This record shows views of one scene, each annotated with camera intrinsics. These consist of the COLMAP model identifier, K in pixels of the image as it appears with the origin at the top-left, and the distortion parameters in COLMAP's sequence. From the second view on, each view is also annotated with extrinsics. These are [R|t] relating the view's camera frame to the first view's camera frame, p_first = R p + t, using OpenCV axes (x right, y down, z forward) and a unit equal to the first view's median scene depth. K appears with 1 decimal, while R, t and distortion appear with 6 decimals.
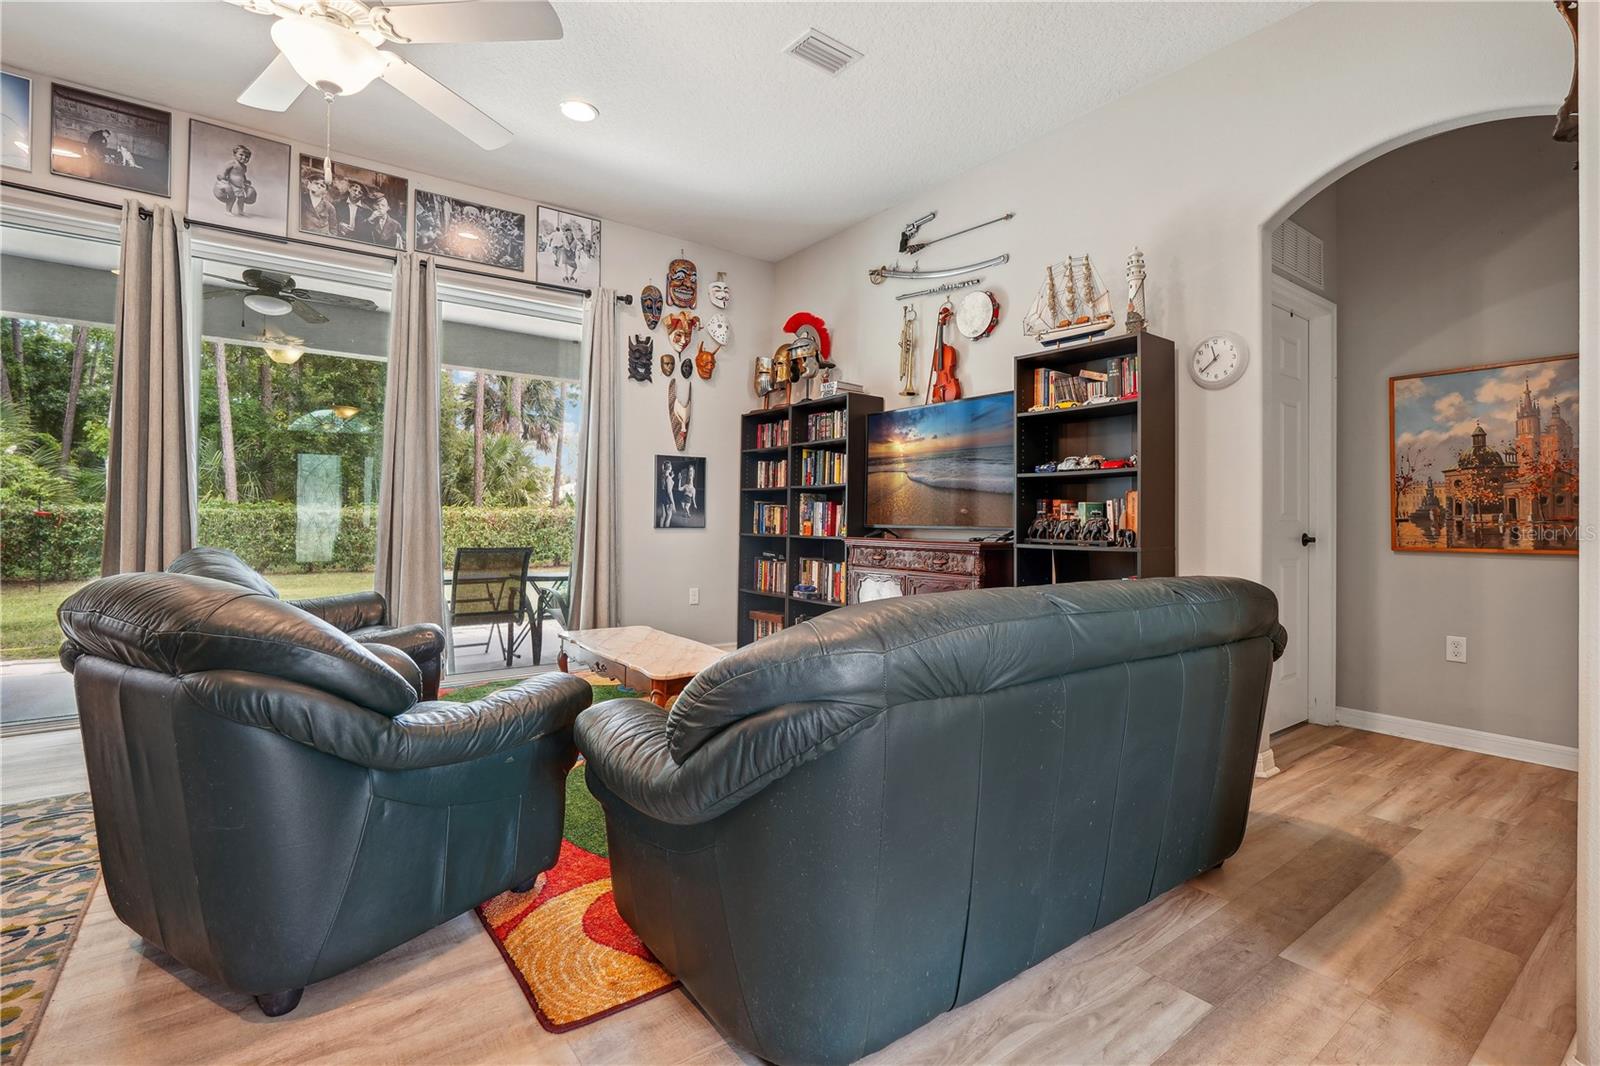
lens RADIAL K [[731.9, 0, 798.5], [0, 731.9, 514.4], [0, 0, 1]] dist [-0.000406, 0.000017]
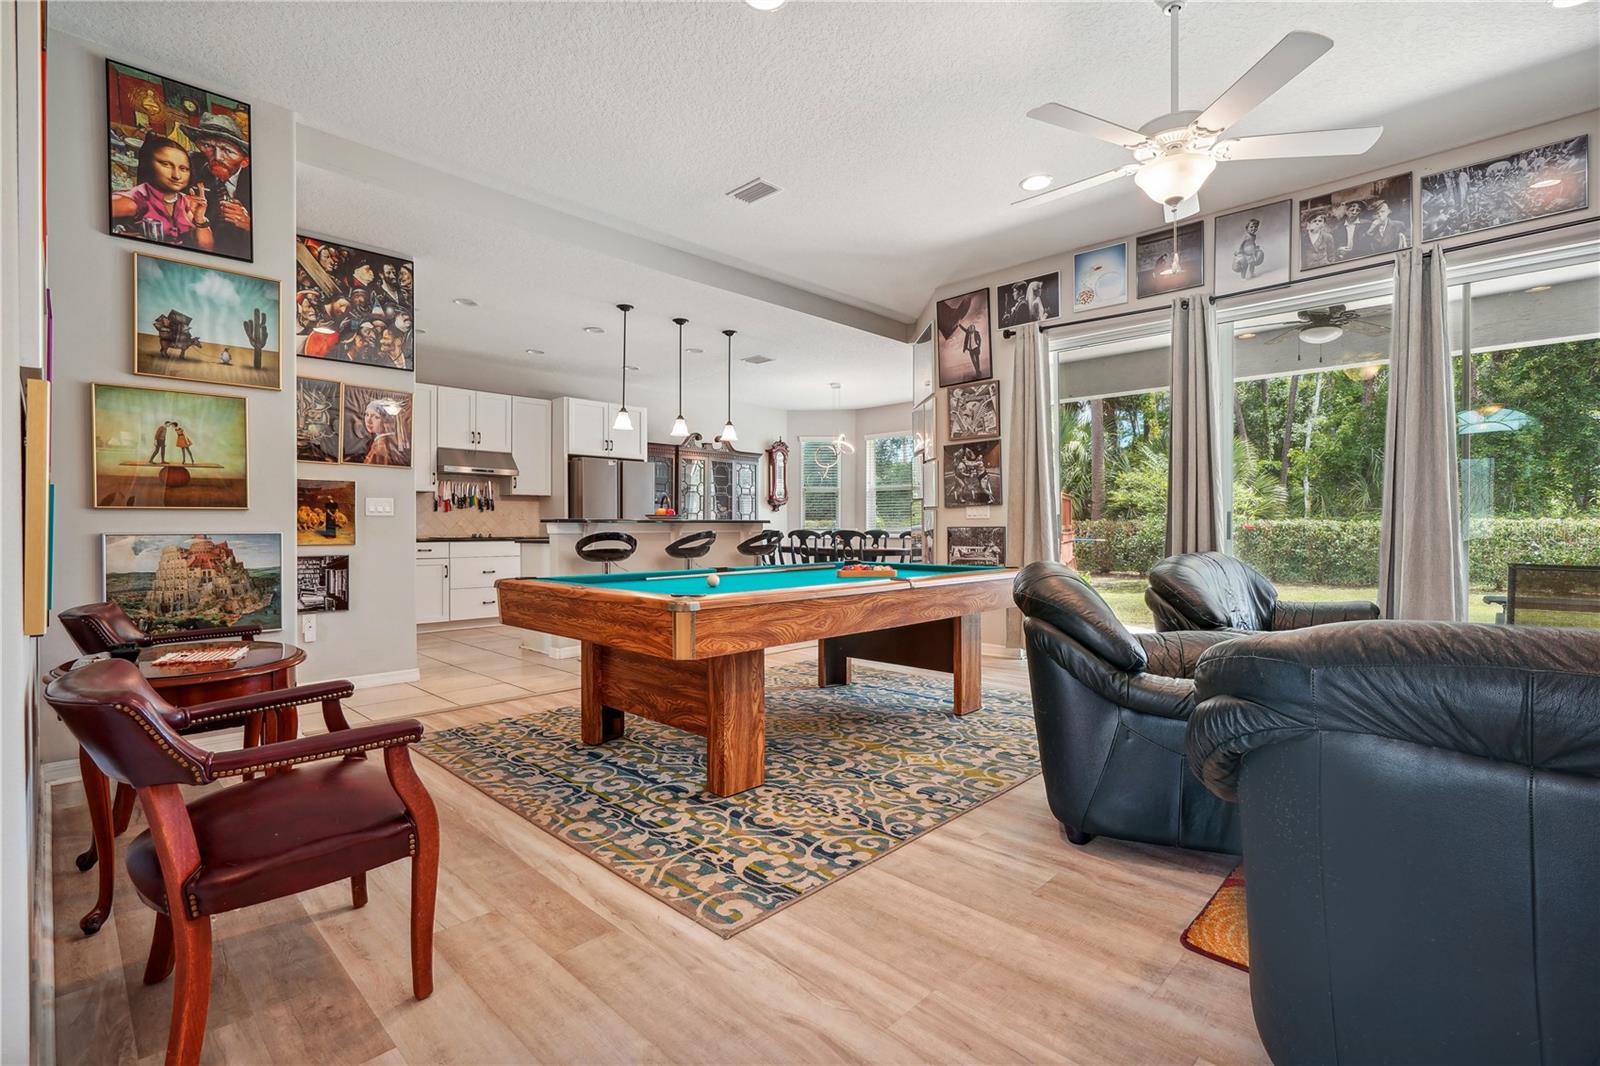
lens RADIAL K [[747.8, 0, 800.0], [0, 747.8, 533.0], [0, 0, 1]] dist [-0.003525, -0.000432]
pose [[0.158734, 0.000157, -0.987321, 0.301988], [0.007340, 0.999972, 0.001339, 0.003276], [0.987294, -0.007460, 0.158728, 0.063278]]
